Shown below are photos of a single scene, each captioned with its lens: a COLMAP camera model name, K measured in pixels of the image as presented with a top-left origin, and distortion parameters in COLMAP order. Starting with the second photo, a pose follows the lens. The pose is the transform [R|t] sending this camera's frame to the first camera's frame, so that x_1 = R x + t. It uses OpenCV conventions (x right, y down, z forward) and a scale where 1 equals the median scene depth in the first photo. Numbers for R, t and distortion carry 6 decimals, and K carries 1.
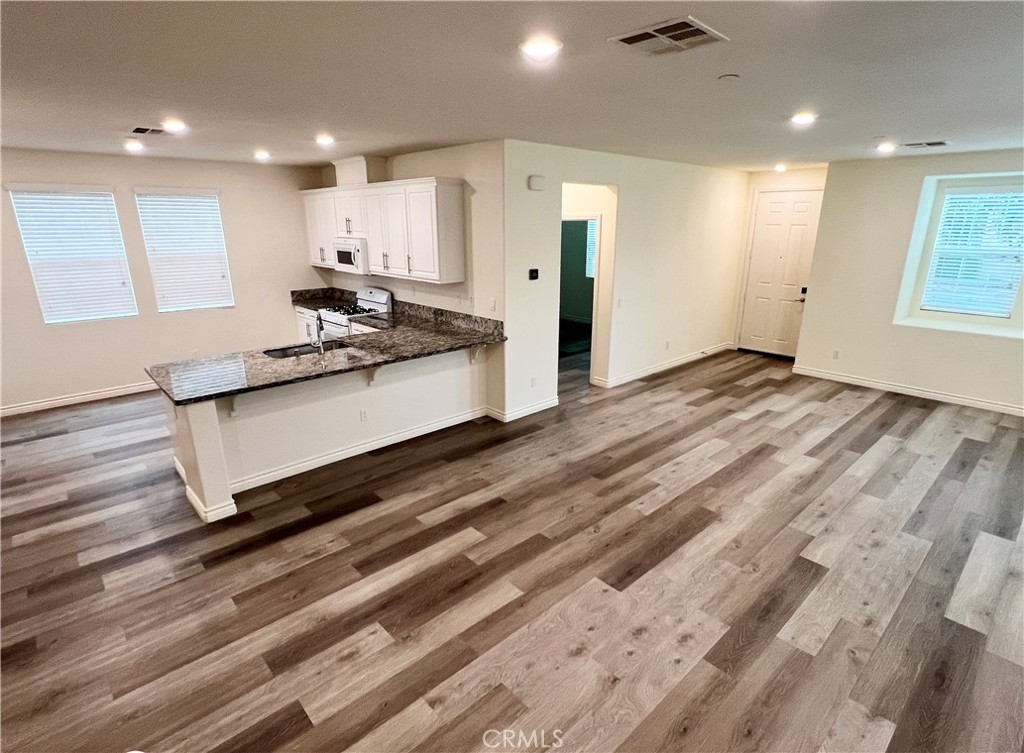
lens RADIAL K [[523.6, 0, 512.7], [0, 523.6, 381.6], [0, 0, 1]] dist [-0.001884, -0.001292]
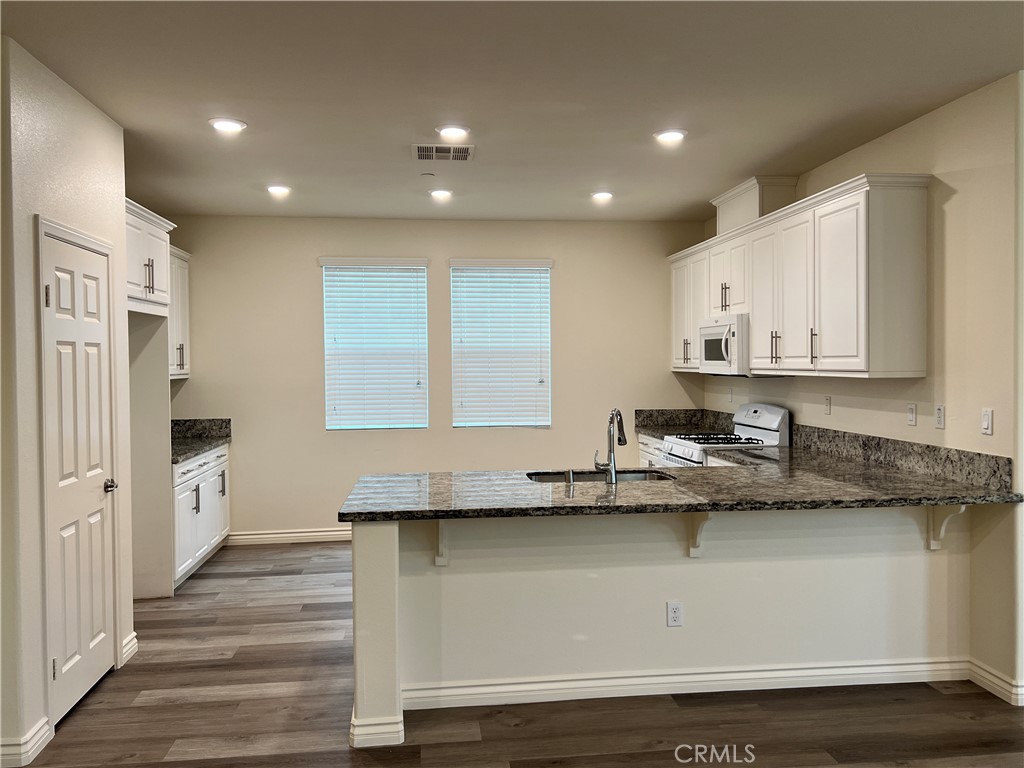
lens RADIAL K [[823.5, 0, 516.7], [0, 823.5, 376.9], [0, 0, 1]] dist [0.026995, -0.029428]
pose [[0.810282, 0.004738, -0.586021, 0.048746], [-0.163911, 0.961891, -0.218859, 0.036413], [0.562651, 0.273393, 0.780180, 0.201038]]
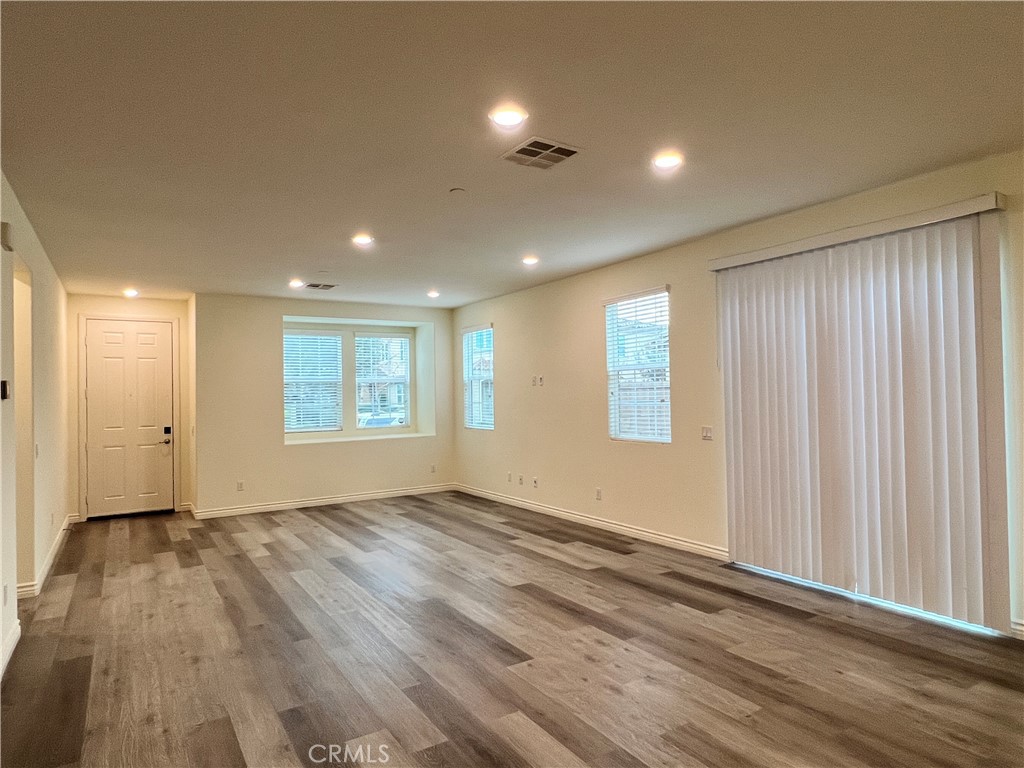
lens RADIAL K [[605.1, 0, 514.4], [0, 605.1, 384.6], [0, 0, 1]] dist [-0.004516, -0.000230]
pose [[0.179209, 0.008102, 0.983778, -0.489716], [0.306964, 0.949584, -0.063738, -0.005717], [-0.934696, 0.313407, 0.167687, 0.385717]]
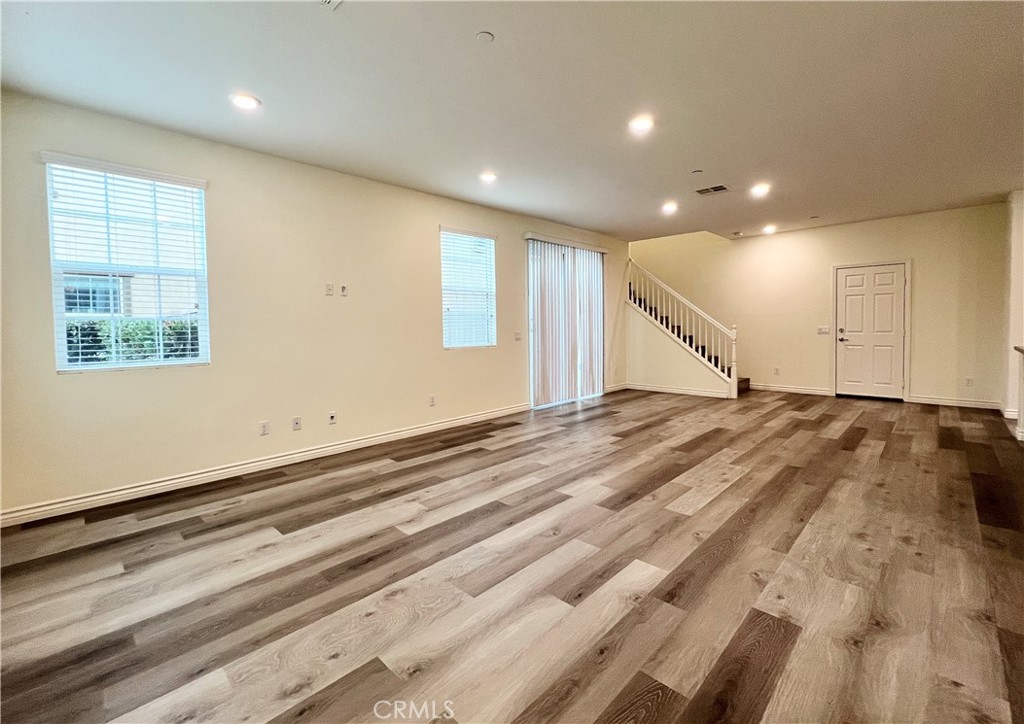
lens RADIAL K [[444.8, 0, 503.0], [0, 444.8, 340.4], [0, 0, 1]] dist [0.001206, 0.000077]
pose [[-0.999183, 0.011952, -0.038613, 0.611873], [-0.001267, 0.945556, 0.325456, -0.266191], [0.040401, 0.325239, -0.944768, 1.384189]]
